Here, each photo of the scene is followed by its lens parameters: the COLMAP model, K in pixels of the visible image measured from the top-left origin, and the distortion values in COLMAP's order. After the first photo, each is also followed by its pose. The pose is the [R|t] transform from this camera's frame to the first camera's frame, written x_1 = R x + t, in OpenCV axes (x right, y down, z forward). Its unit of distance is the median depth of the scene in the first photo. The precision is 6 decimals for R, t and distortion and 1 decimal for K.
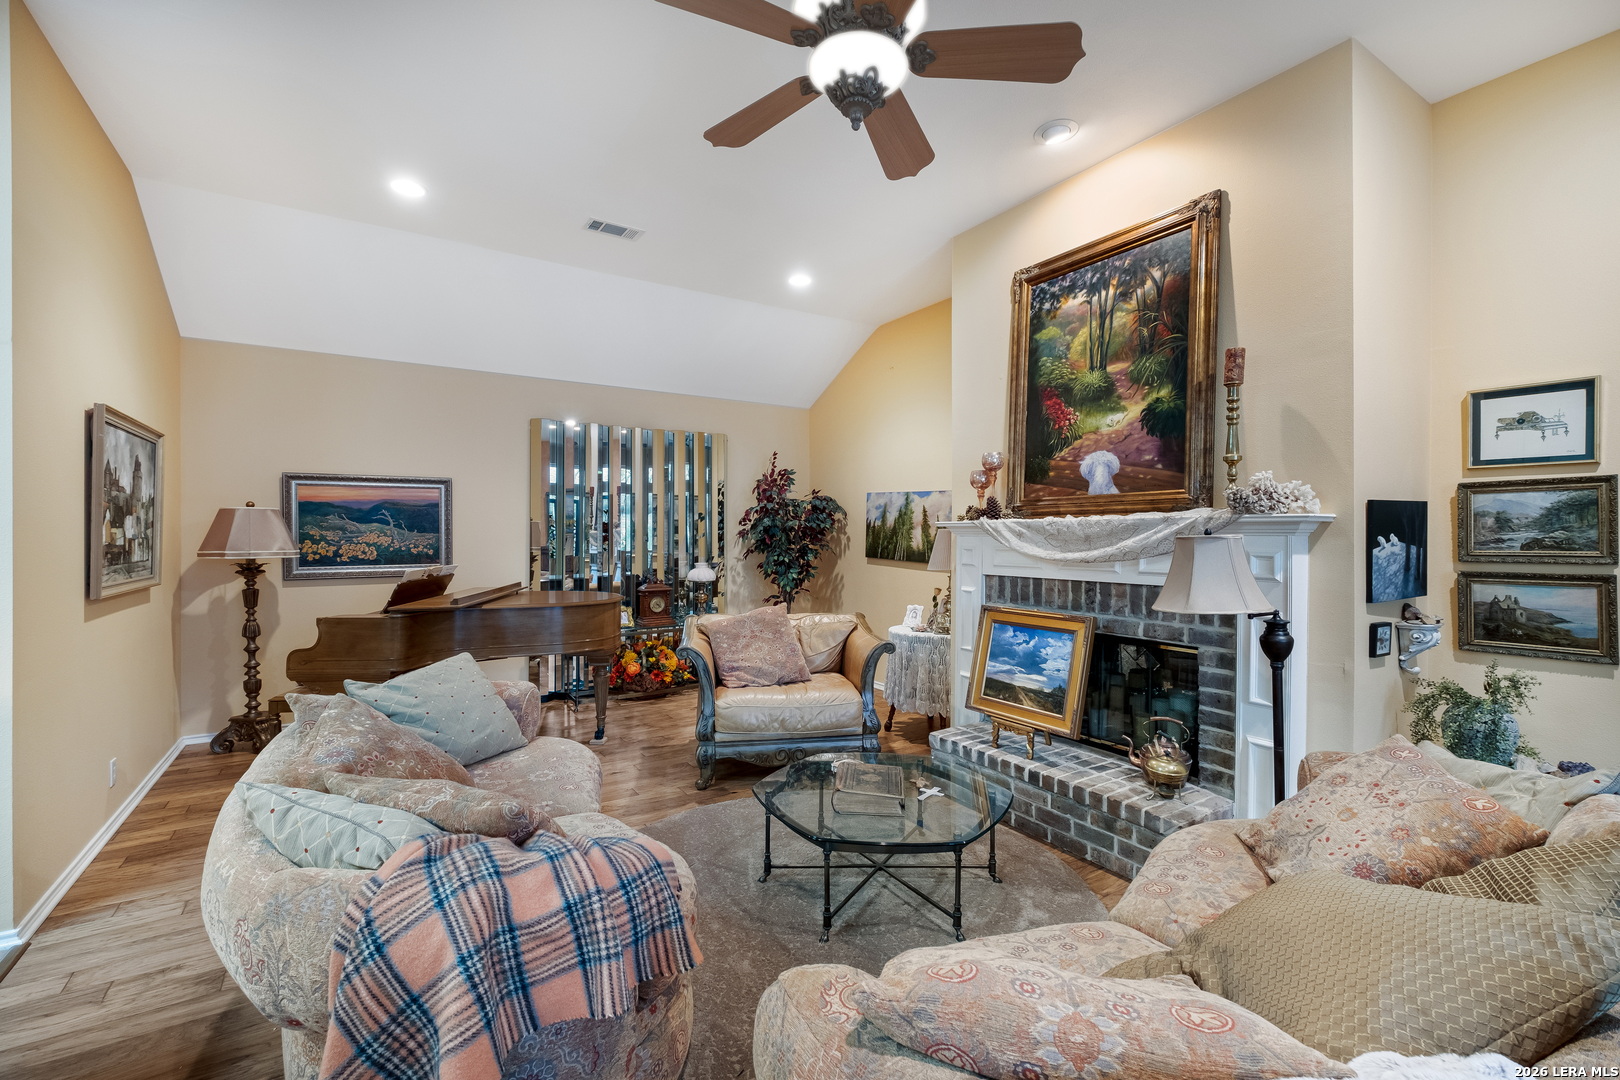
lens RADIAL K [[697.4, 0, 806.3], [0, 697.4, 536.1], [0, 0, 1]] dist [0.004218, -0.003627]
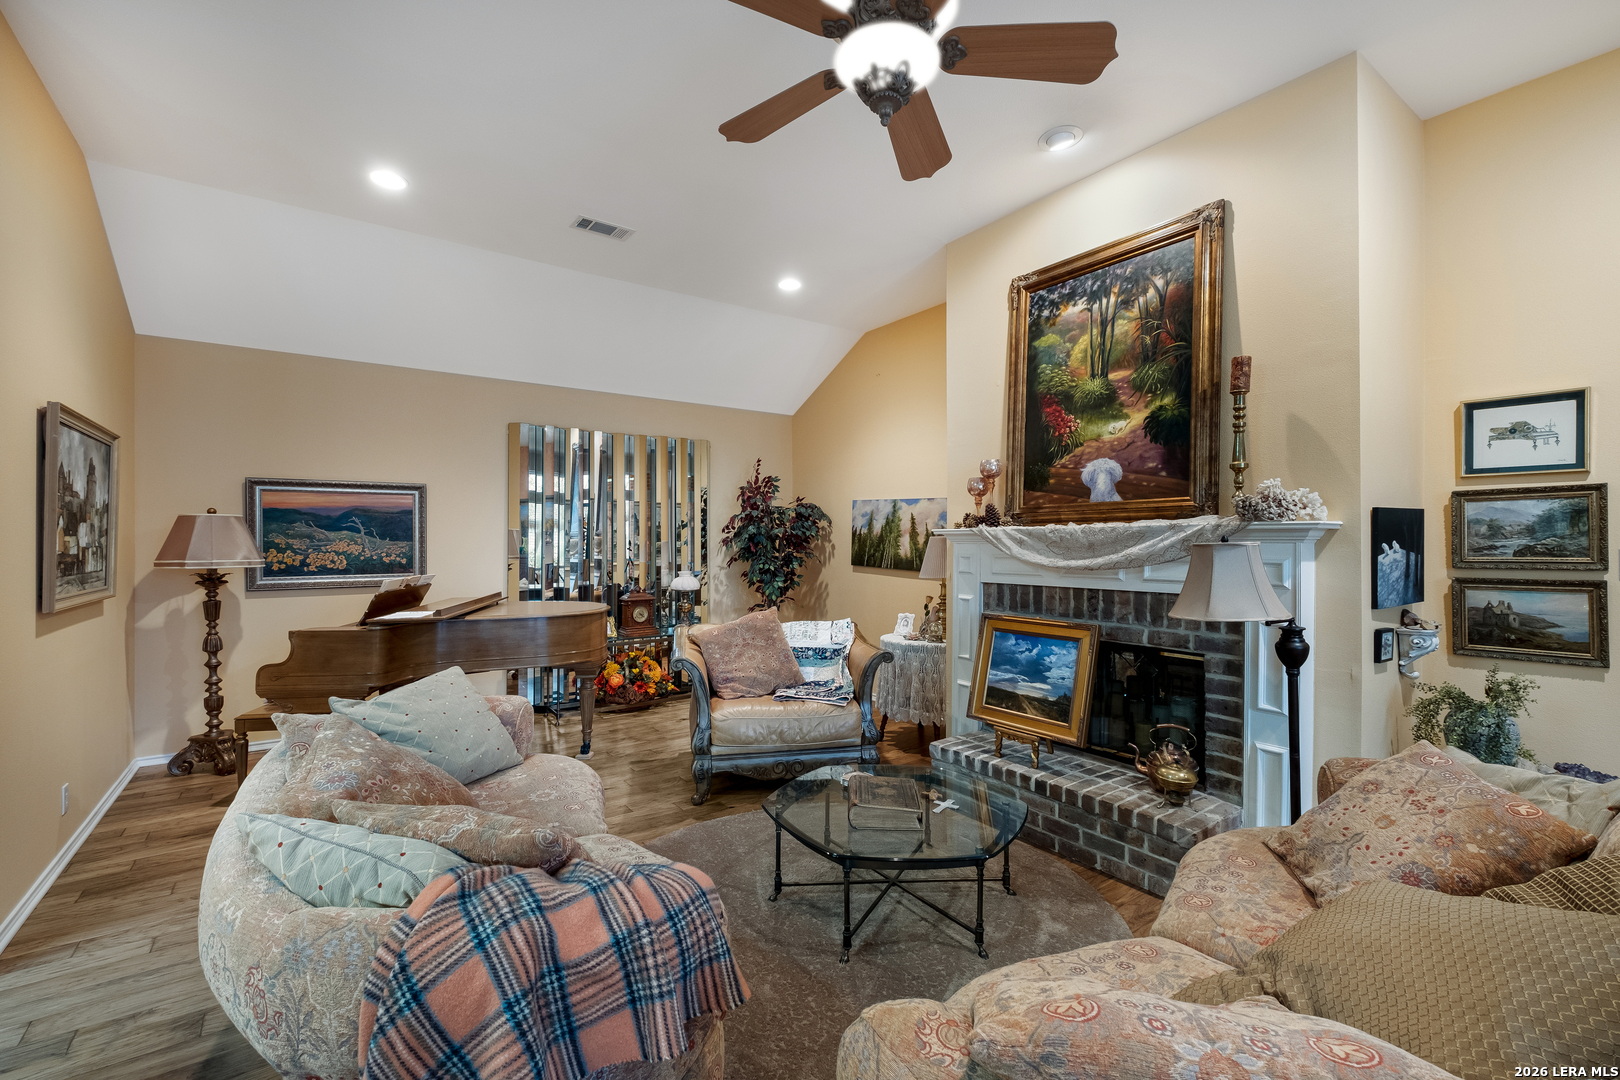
lens RADIAL K [[697.4, 0, 805.7], [0, 697.4, 541.2], [0, 0, 1]] dist [0.004218, -0.003627]
pose [[0.998798, -0.000954, 0.048997, -0.055063], [0.001169, 0.999990, -0.004369, 0.000466], [-0.048992, 0.004421, 0.998789, 0.023295]]
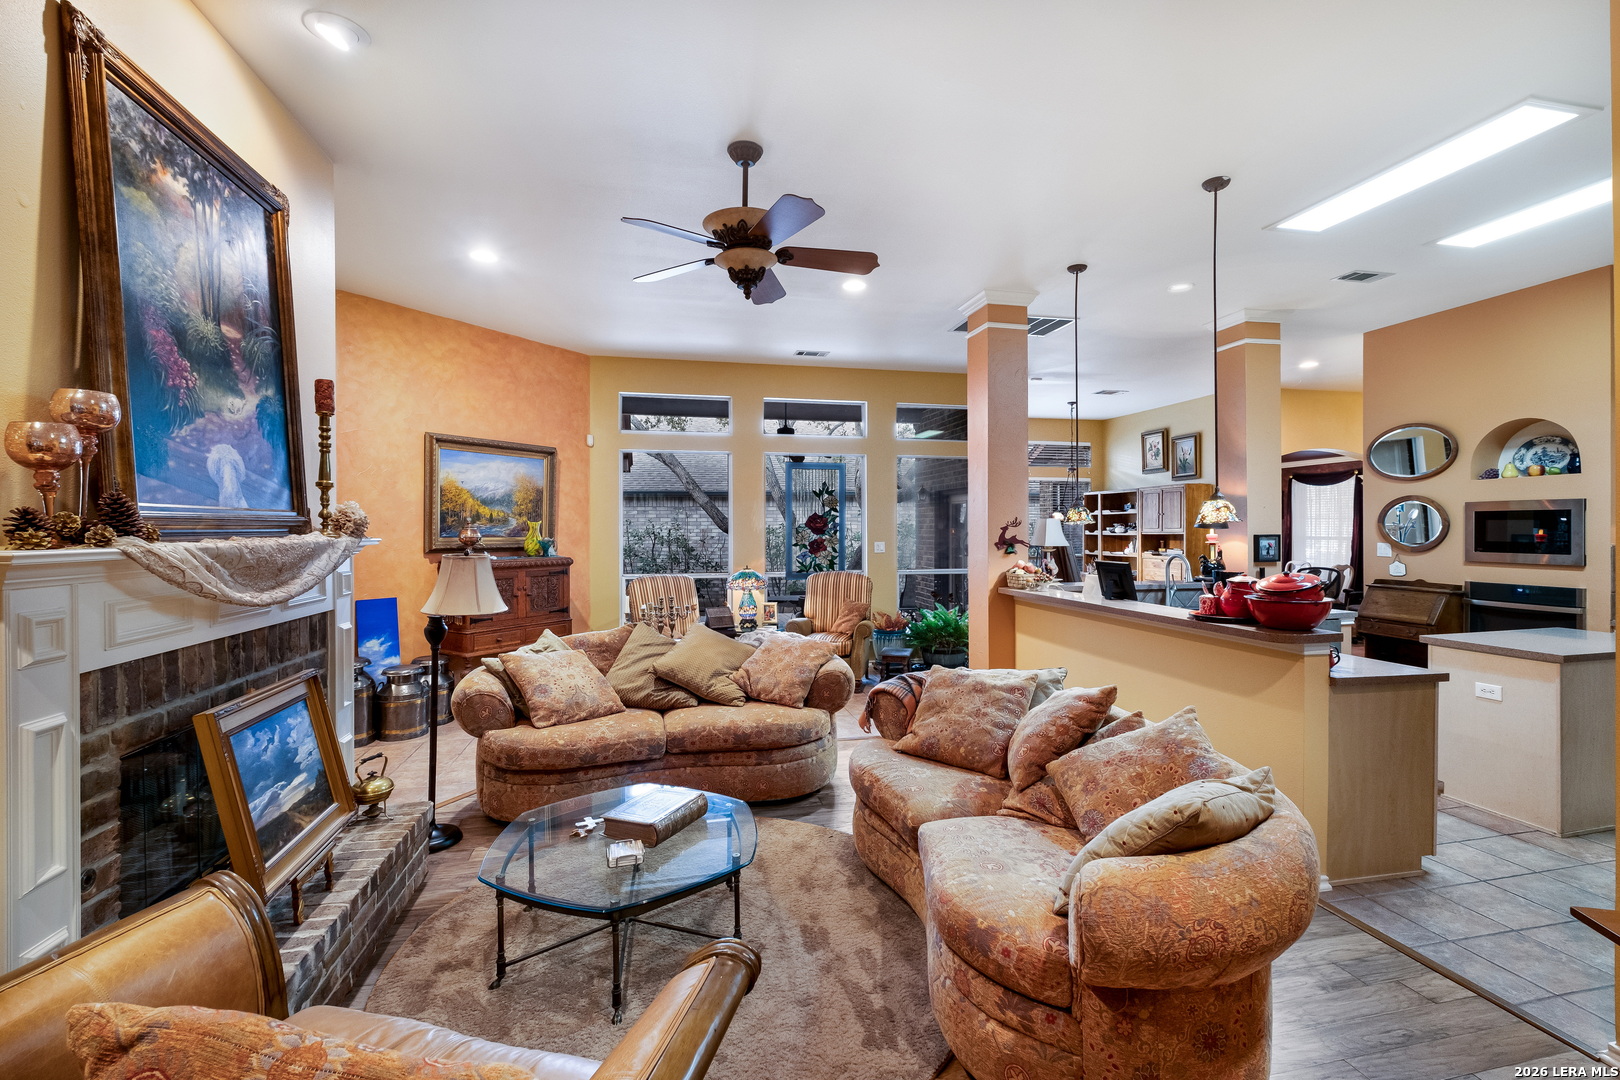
lens RADIAL K [[697.4, 0, 811.7], [0, 697.4, 531.8], [0, 0, 1]] dist [0.004218, -0.003627]
pose [[-0.939614, 0.001930, 0.342230, -0.377582], [0.004669, 0.999963, 0.007178, -0.039529], [-0.342203, 0.008342, -0.939589, 1.525354]]
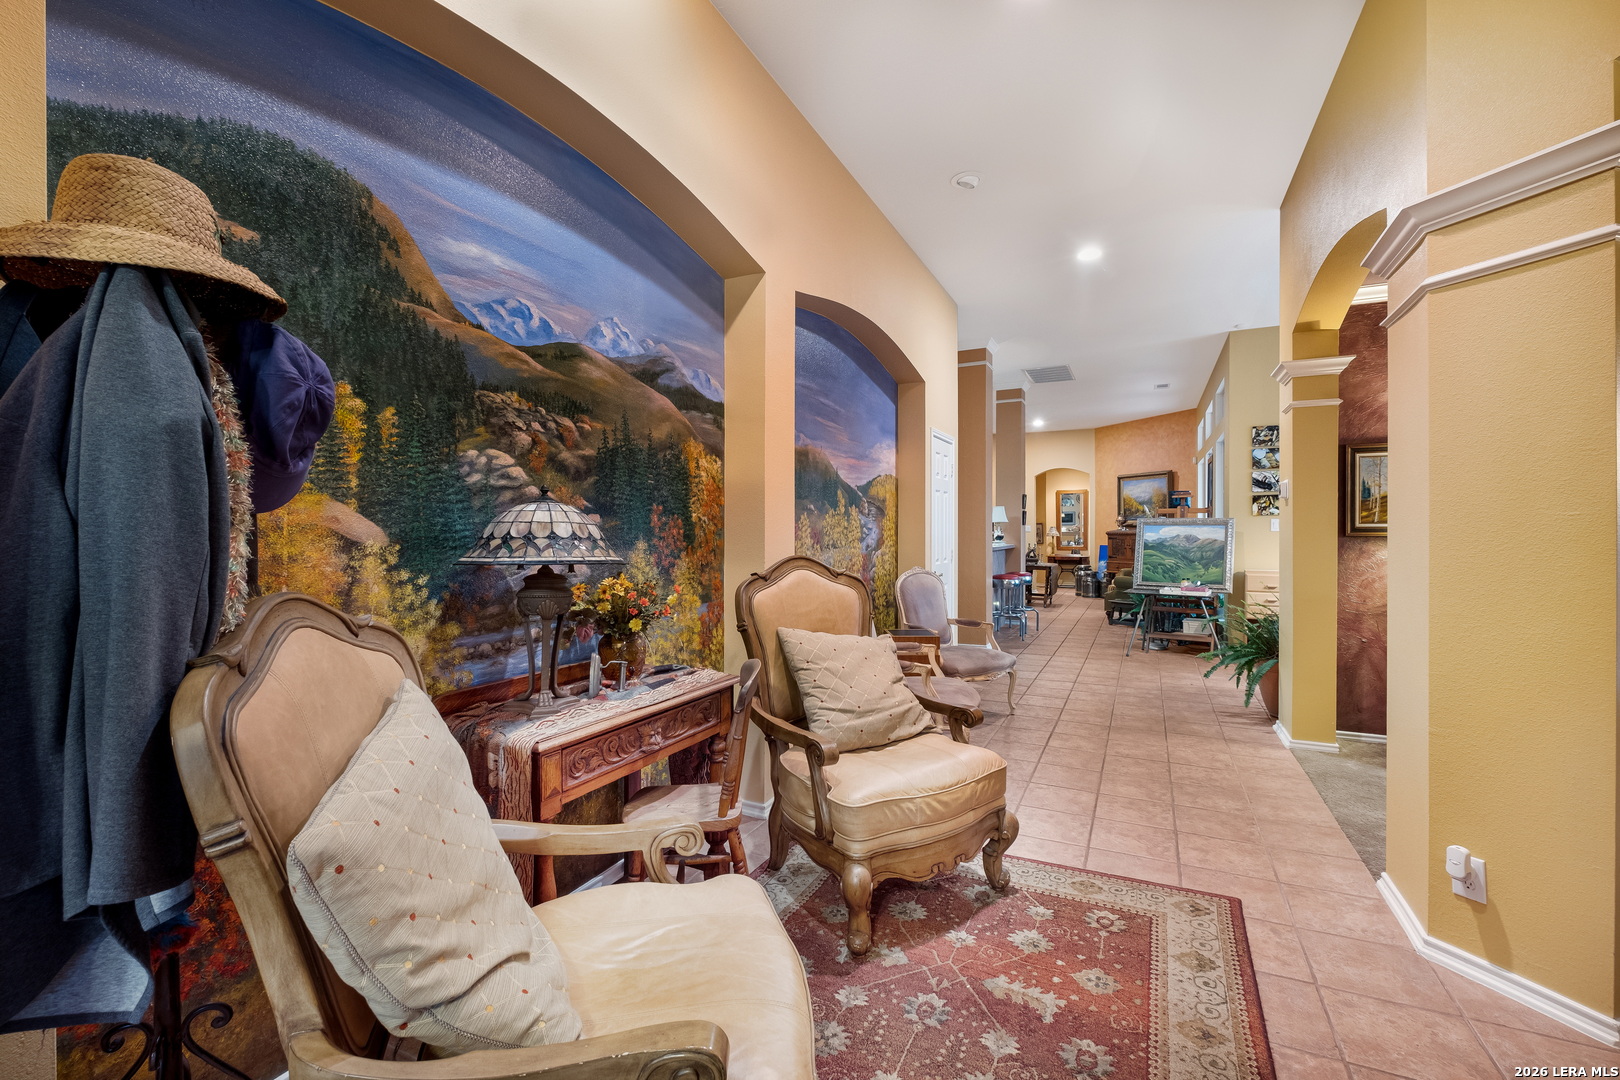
lens RADIAL K [[697.4, 0, 808.3], [0, 697.4, 539.6], [0, 0, 1]] dist [0.004218, -0.003627]
pose [[0.849341, -0.005517, 0.527815, -2.491913], [0.002968, 0.999979, 0.005676, 0.061560], [-0.527836, -0.003254, 0.849340, -2.203000]]
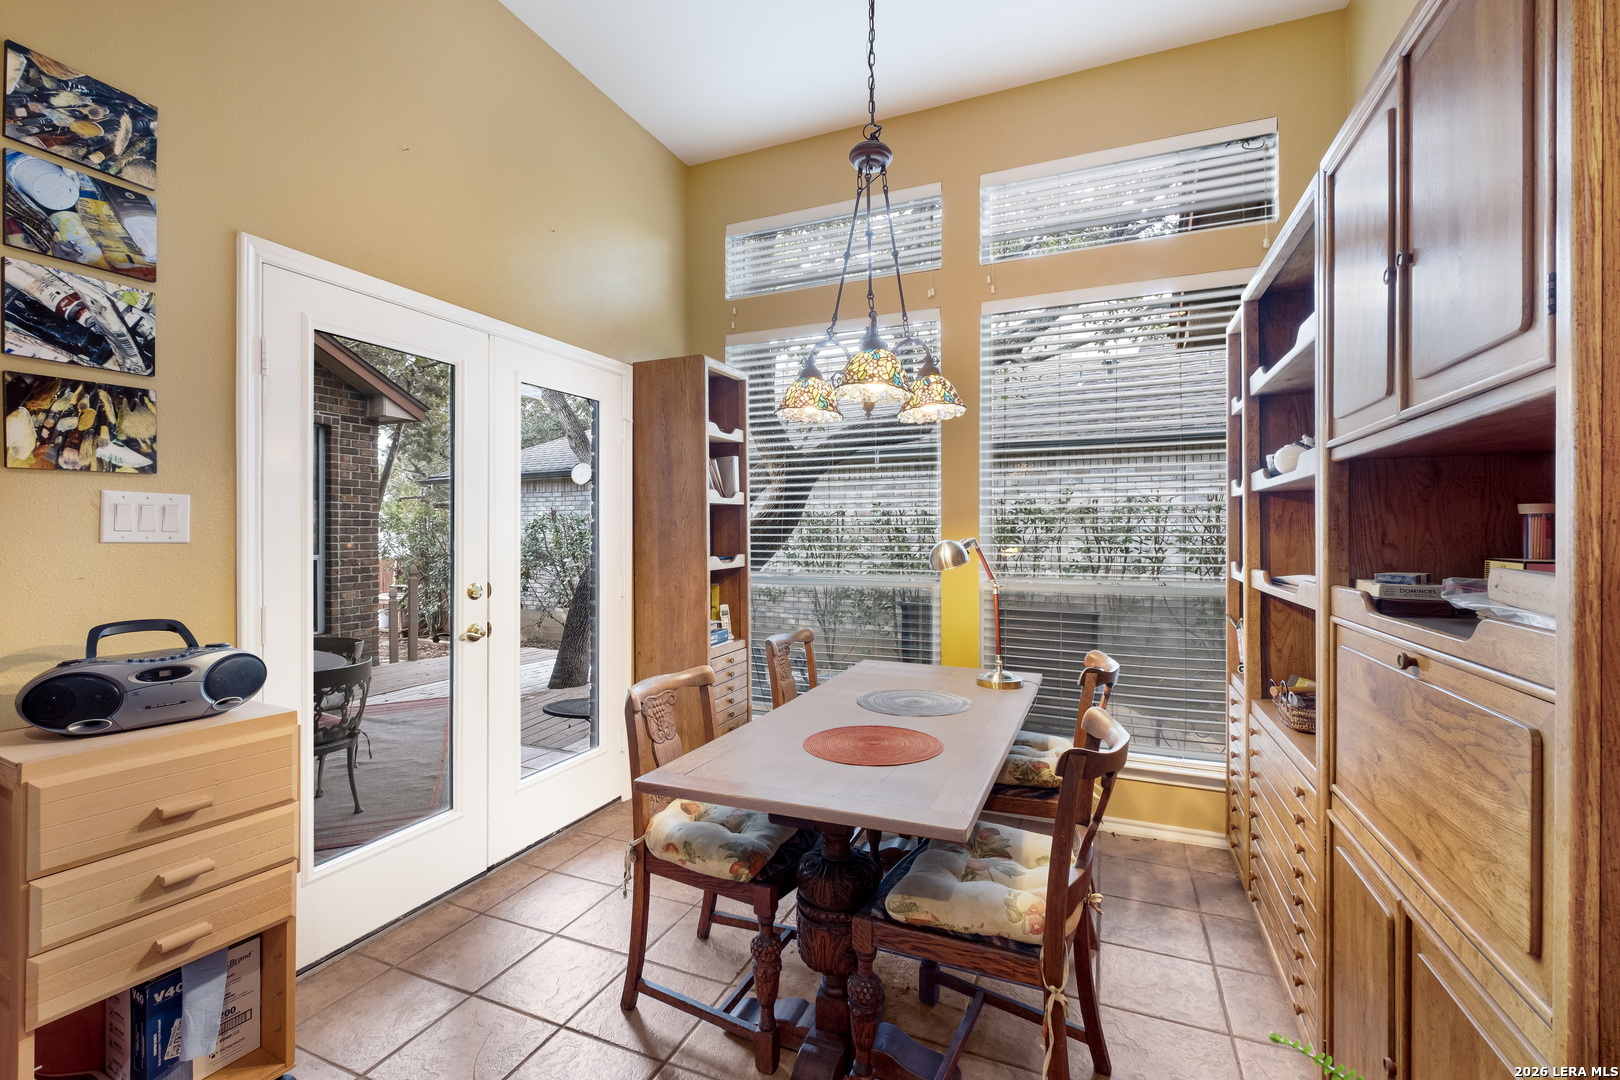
lens RADIAL K [[697.4, 0, 800.3], [0, 697.4, 531.1], [0, 0, 1]] dist [0.004218, -0.003627]
pose [[-0.559396, 0.004628, 0.828888, -0.868439], [0.005717, 0.999982, -0.001725, 0.047839], [-0.828881, 0.003774, -0.559412, -1.281506]]
